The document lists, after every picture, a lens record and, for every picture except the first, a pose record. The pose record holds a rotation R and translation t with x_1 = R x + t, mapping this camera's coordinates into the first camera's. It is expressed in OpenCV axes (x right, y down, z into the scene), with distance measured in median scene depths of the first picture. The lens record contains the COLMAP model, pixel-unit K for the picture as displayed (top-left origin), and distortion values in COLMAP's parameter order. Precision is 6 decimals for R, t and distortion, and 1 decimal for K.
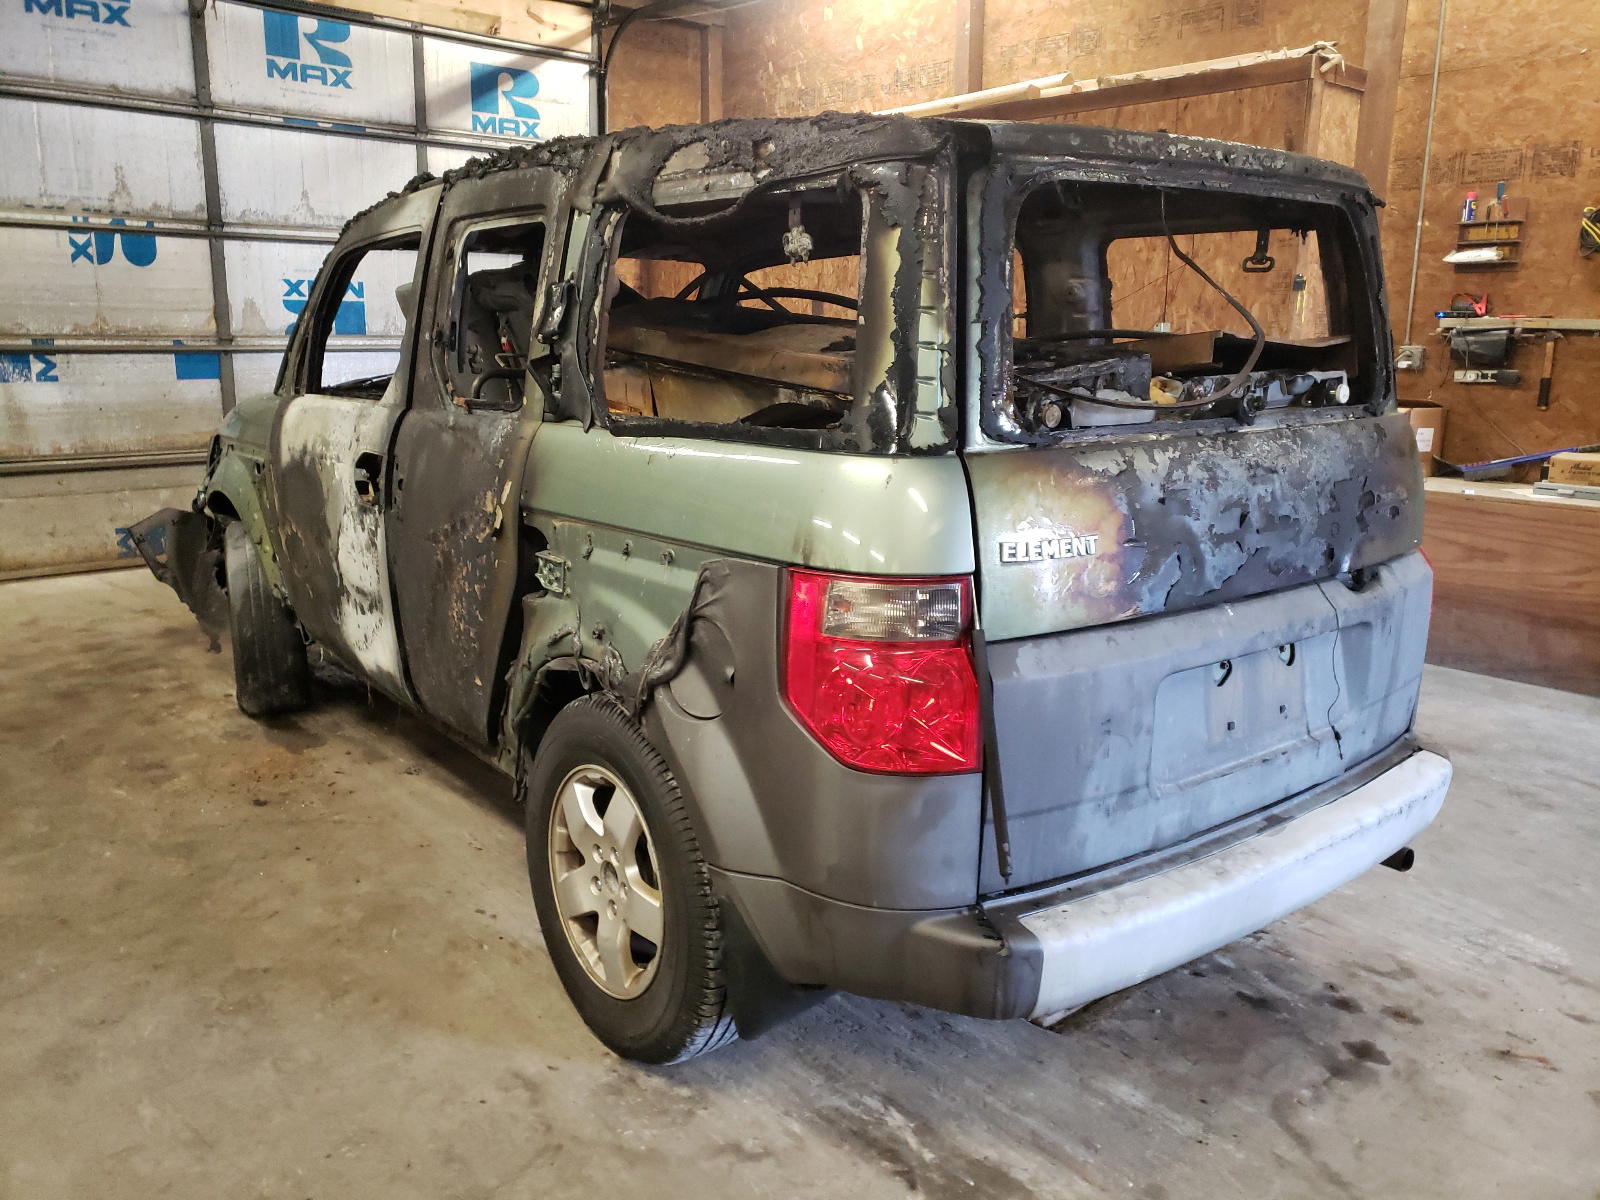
lens RADIAL K [[1242.2, 0, 791.6], [0, 1242.2, 594.4], [0, 0, 1]] dist [-0.002483, 0.023353]
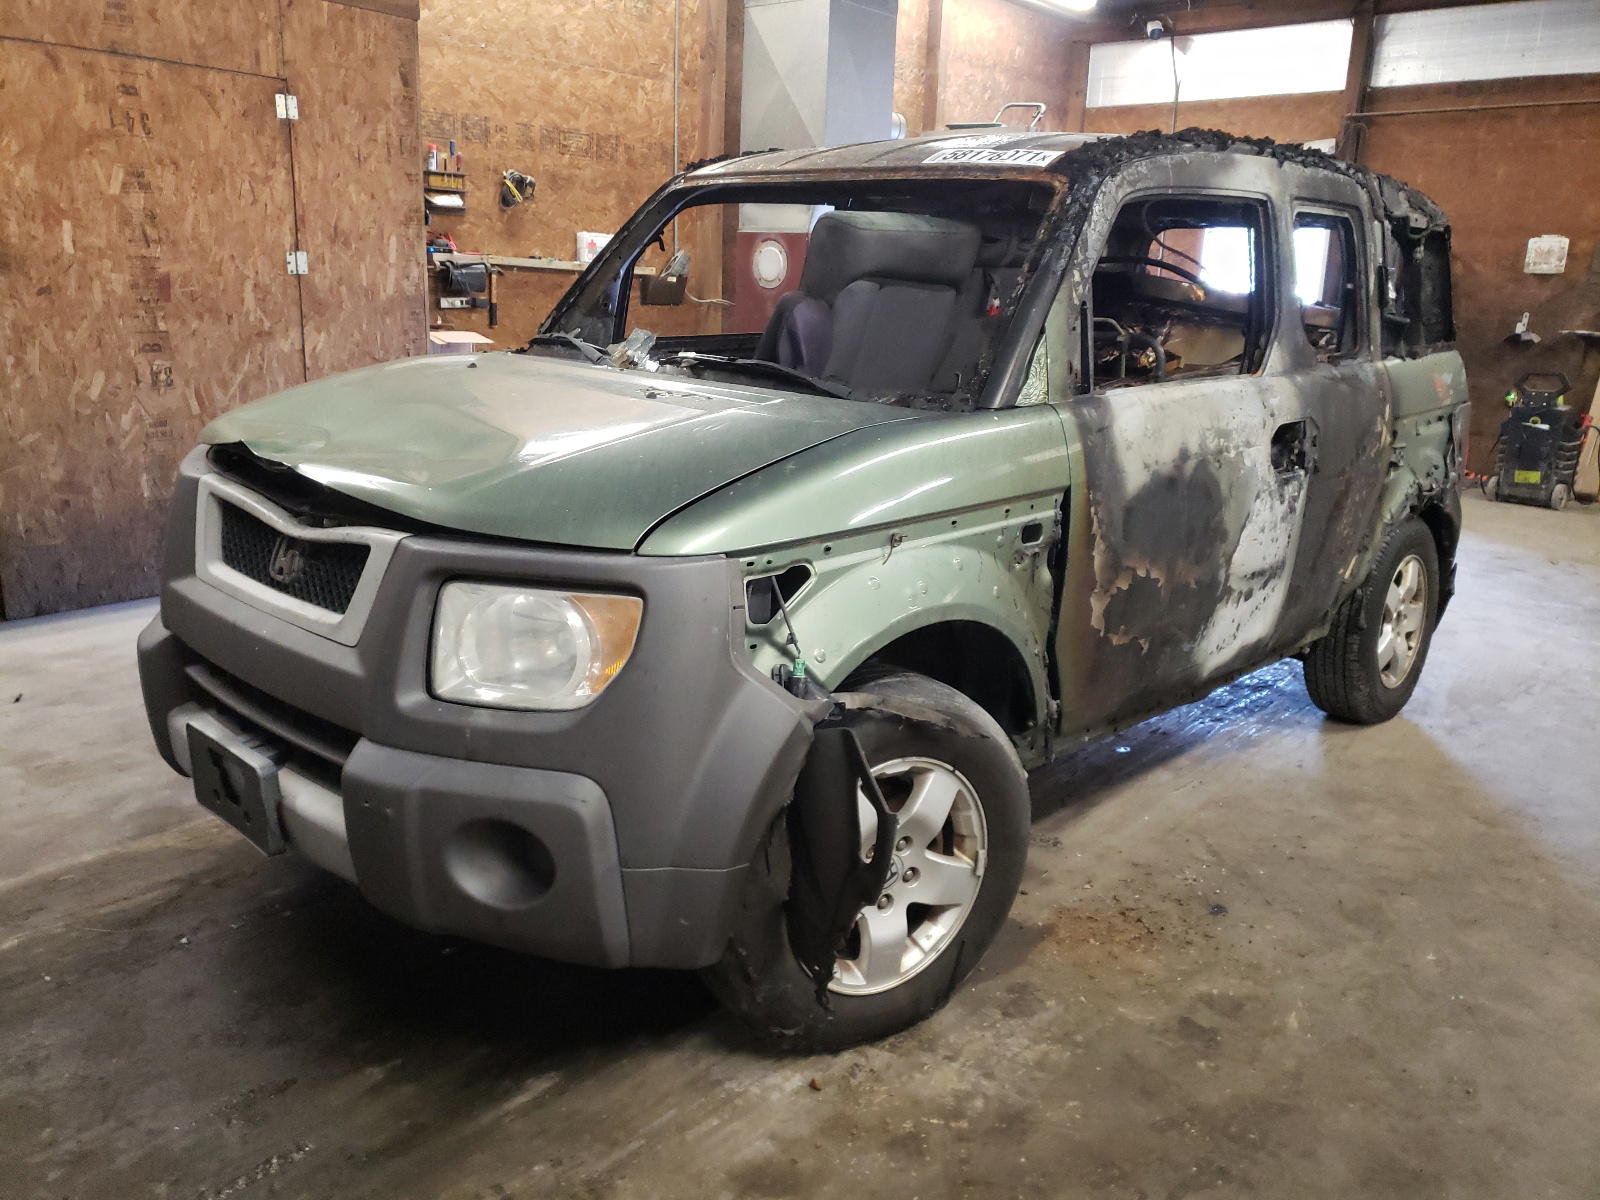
lens RADIAL K [[1242.2, 0, 793.2], [0, 1242.2, 593.6], [0, 0, 1]] dist [-0.002483, 0.023353]
pose [[-0.151697, -0.256381, 0.954598, -1.046838], [0.175838, 0.943370, 0.281308, -0.277009], [-0.972661, 0.210528, -0.098025, 1.250683]]
